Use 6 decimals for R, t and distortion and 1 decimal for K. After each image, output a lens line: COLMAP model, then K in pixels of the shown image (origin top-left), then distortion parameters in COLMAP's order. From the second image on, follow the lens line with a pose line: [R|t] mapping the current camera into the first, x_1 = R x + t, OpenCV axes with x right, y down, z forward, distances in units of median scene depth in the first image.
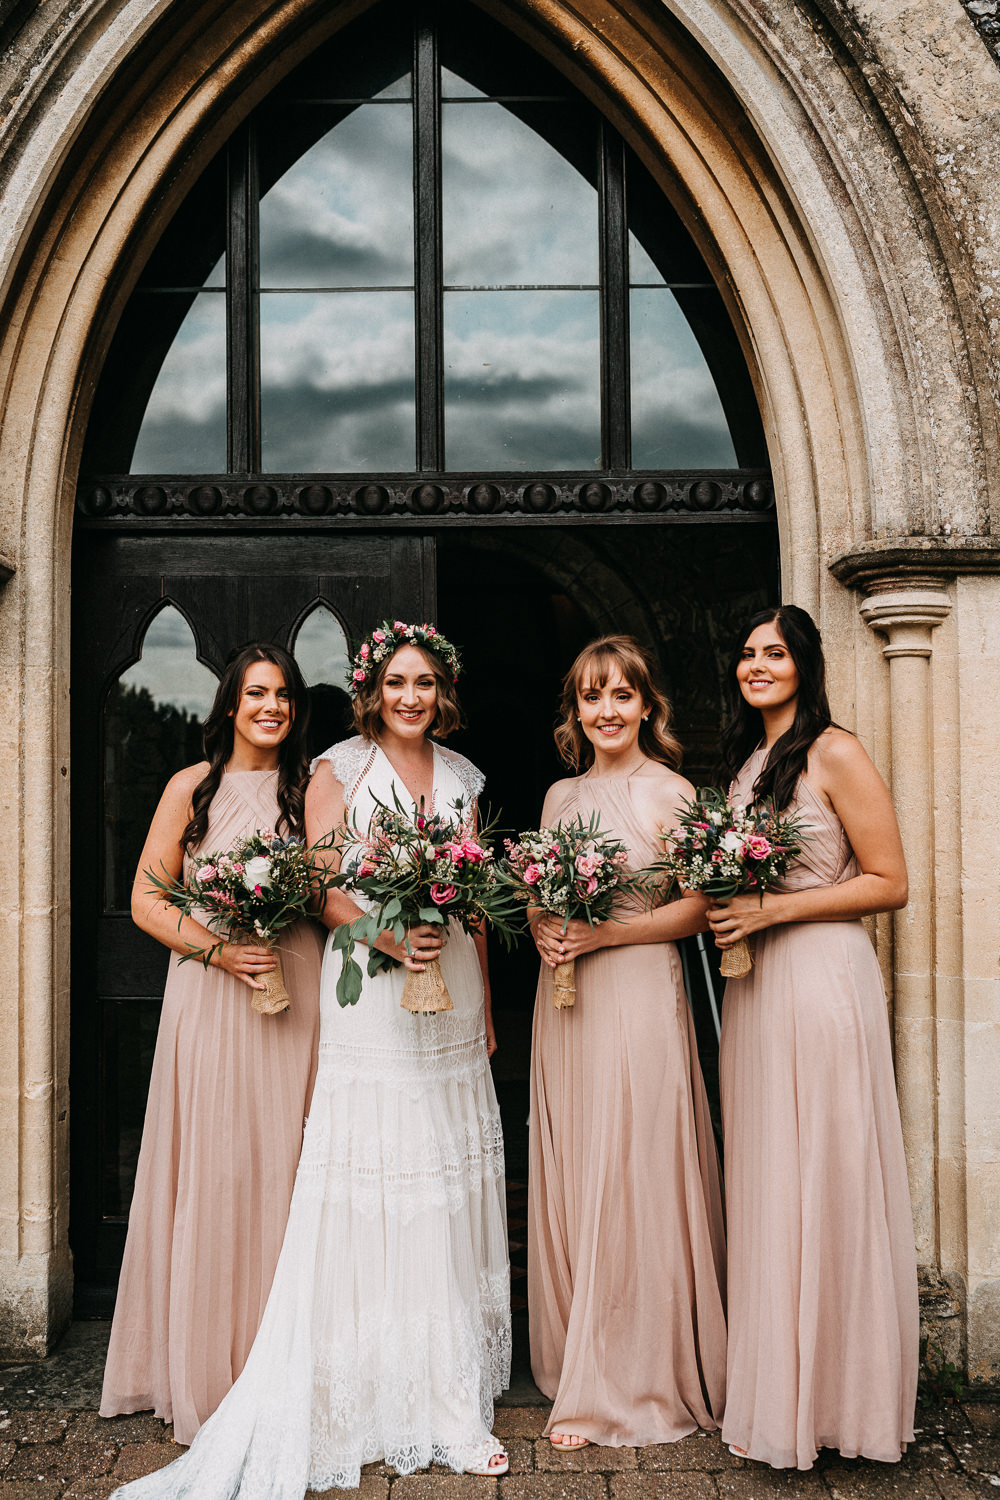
lens RADIAL K [[1484.5, 0, 498.0], [0, 1484.5, 742.5], [0, 0, 1]] dist [-0.003708, 0.000000]
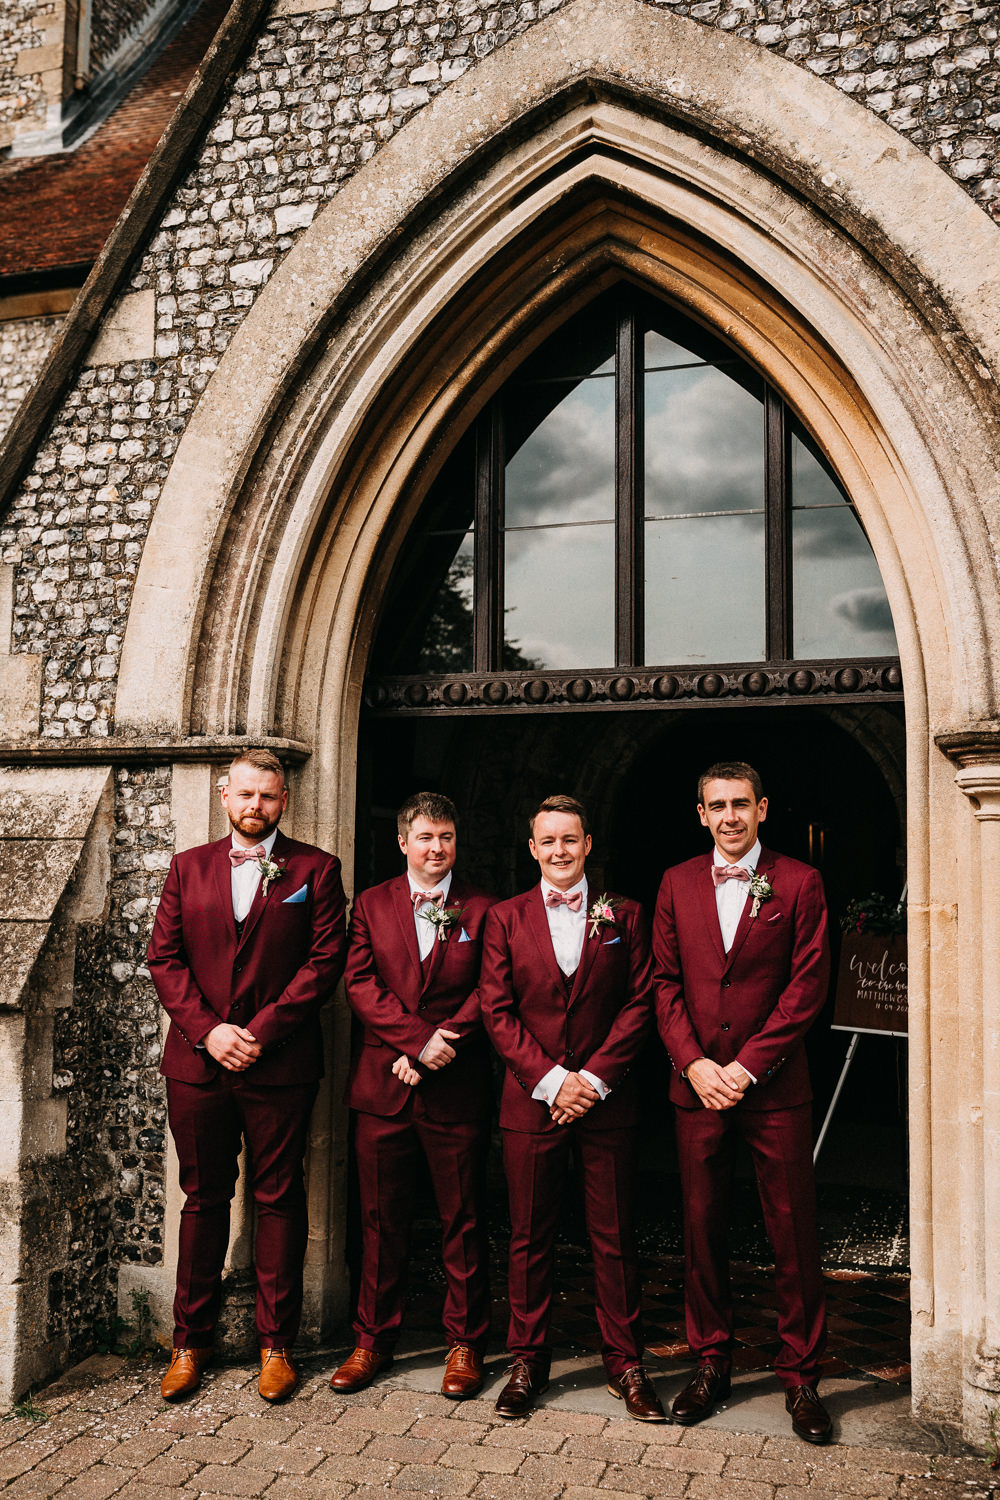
lens RADIAL K [[1484.5, 0, 502.2], [0, 1484.5, 761.1], [0, 0, 1]] dist [-0.003708, 0.000000]
pose [[0.948891, -0.009088, -0.315473, 0.267953], [-0.009118, 0.998379, -0.056184, -0.033578], [0.315472, 0.056189, 0.947270, -0.232348]]
